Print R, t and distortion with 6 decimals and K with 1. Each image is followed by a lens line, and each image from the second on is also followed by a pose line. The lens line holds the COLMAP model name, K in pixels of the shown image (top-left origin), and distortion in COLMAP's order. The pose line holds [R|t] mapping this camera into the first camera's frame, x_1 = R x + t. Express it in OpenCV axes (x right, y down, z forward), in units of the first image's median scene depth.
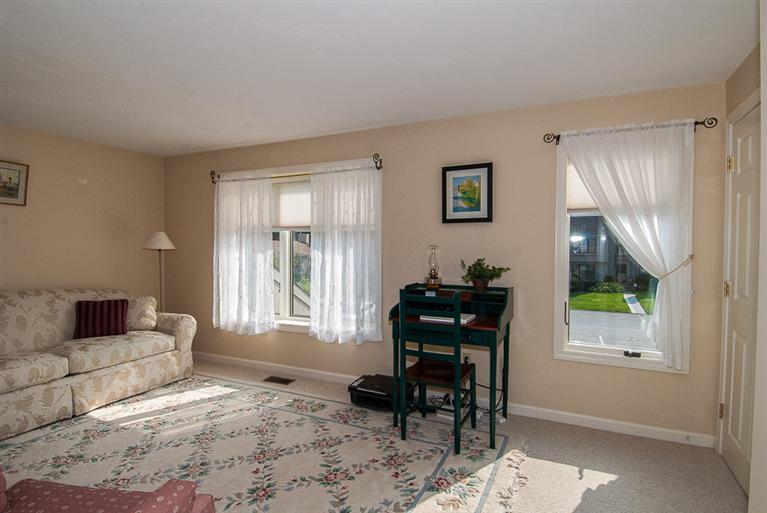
lens RADIAL K [[400.2, 0, 383.5], [0, 400.2, 256.5], [0, 0, 1]] dist [0.052785, -0.055711]
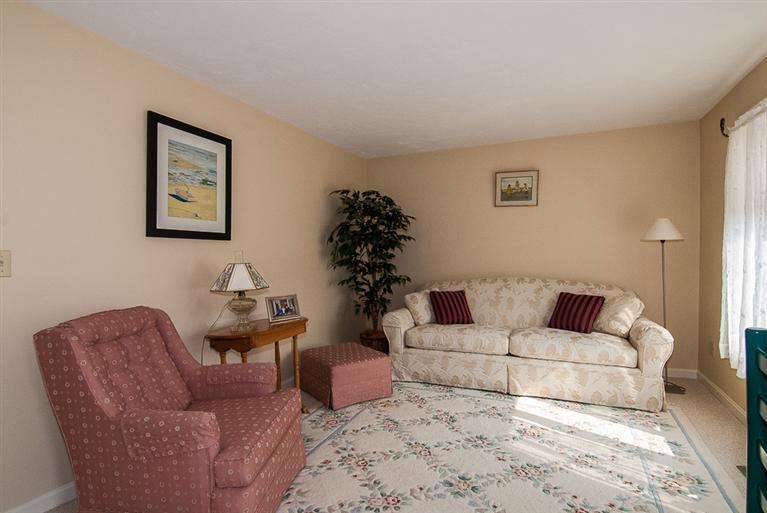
lens RADIAL K [[400.2, 0, 383.5], [0, 400.2, 256.5], [0, 0, 1]] dist [0.052785, -0.055711]
pose [[0.037359, 0.007192, -0.999276, 0.265983], [-0.015749, 0.999854, 0.006607, 0.021297], [0.999178, 0.015491, 0.037467, 0.538209]]
